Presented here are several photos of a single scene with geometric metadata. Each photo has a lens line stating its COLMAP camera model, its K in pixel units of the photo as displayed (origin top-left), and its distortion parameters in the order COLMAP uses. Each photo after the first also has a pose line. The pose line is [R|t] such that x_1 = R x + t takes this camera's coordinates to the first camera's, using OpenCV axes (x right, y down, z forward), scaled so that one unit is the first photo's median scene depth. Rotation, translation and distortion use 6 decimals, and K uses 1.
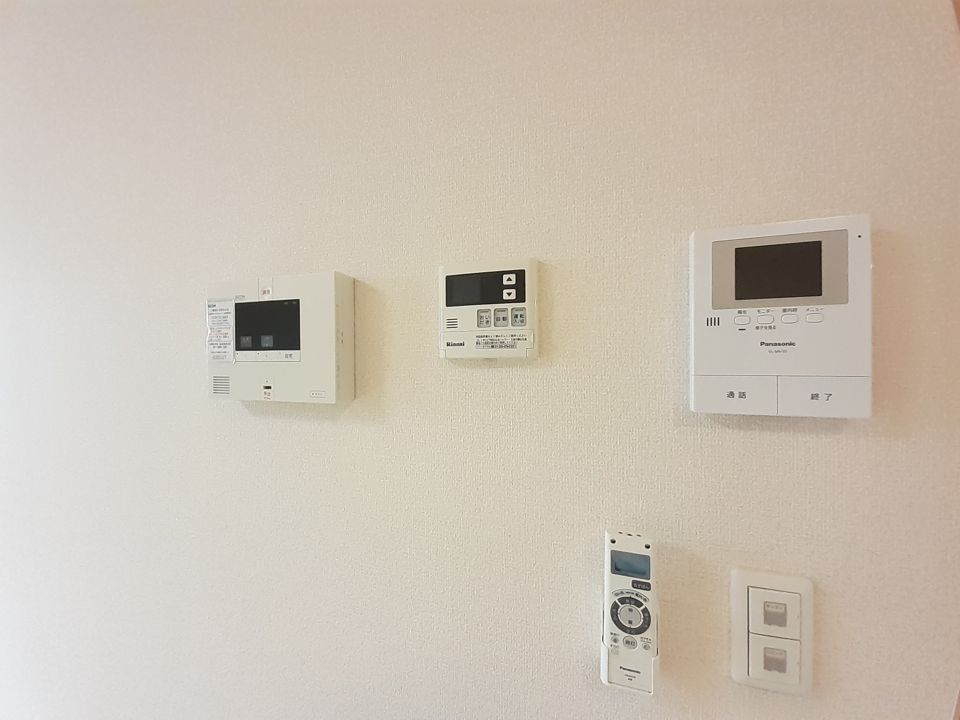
lens RADIAL K [[382.0, 0, 485.0], [0, 382.0, 363.5], [0, 0, 1]] dist [0.007773, -0.005984]
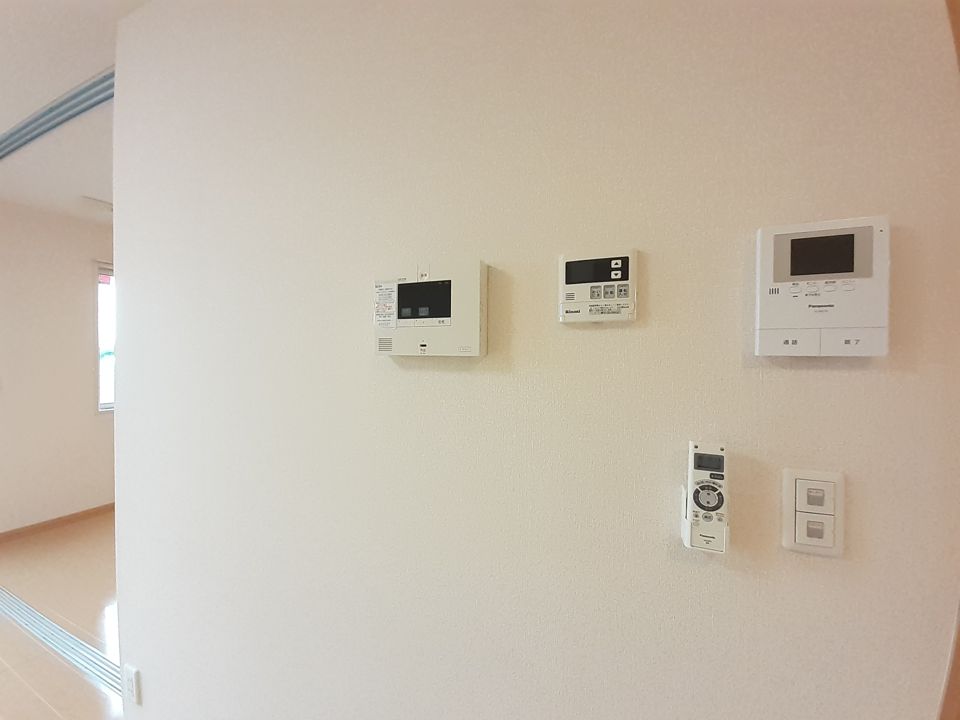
lens RADIAL K [[382.0, 0, 482.1], [0, 382.0, 361.0], [0, 0, 1]] dist [0.007773, -0.005984]
pose [[0.997534, 0.014017, -0.068769, -0.366553], [-0.013740, 0.999895, 0.004502, 0.150554], [0.068825, -0.003546, 0.997622, -0.474835]]
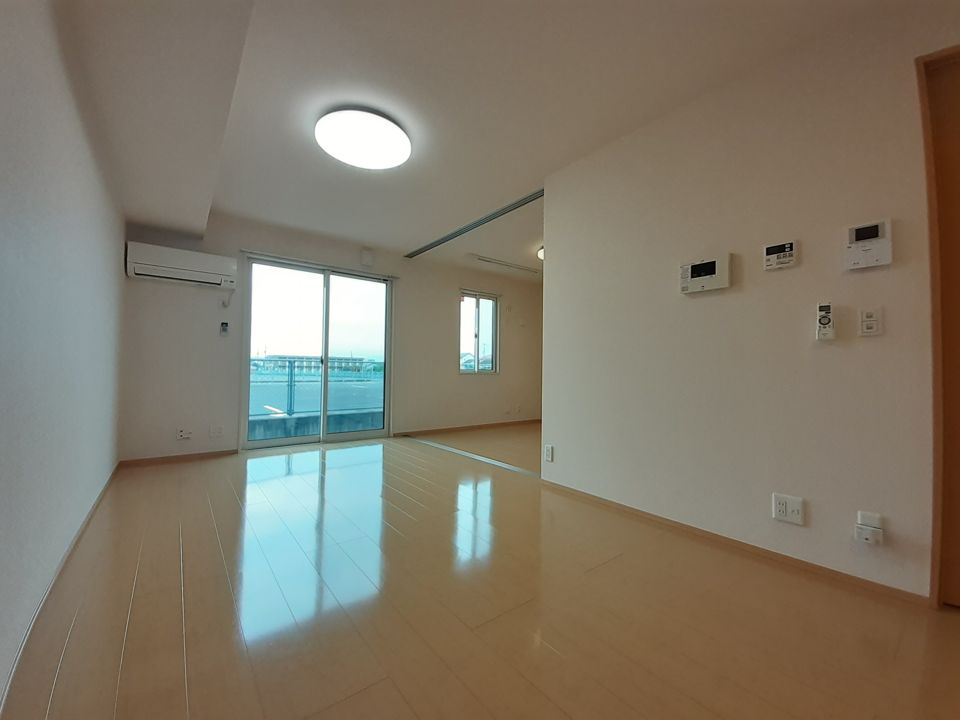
lens RADIAL K [[382.0, 0, 484.6], [0, 382.0, 363.8], [0, 0, 1]] dist [0.007773, -0.005984]
pose [[0.846430, 0.006387, -0.532461, -0.527107], [-0.016213, 0.999774, -0.013782, 1.230563], [0.532252, 0.020298, 0.846342, -4.442119]]
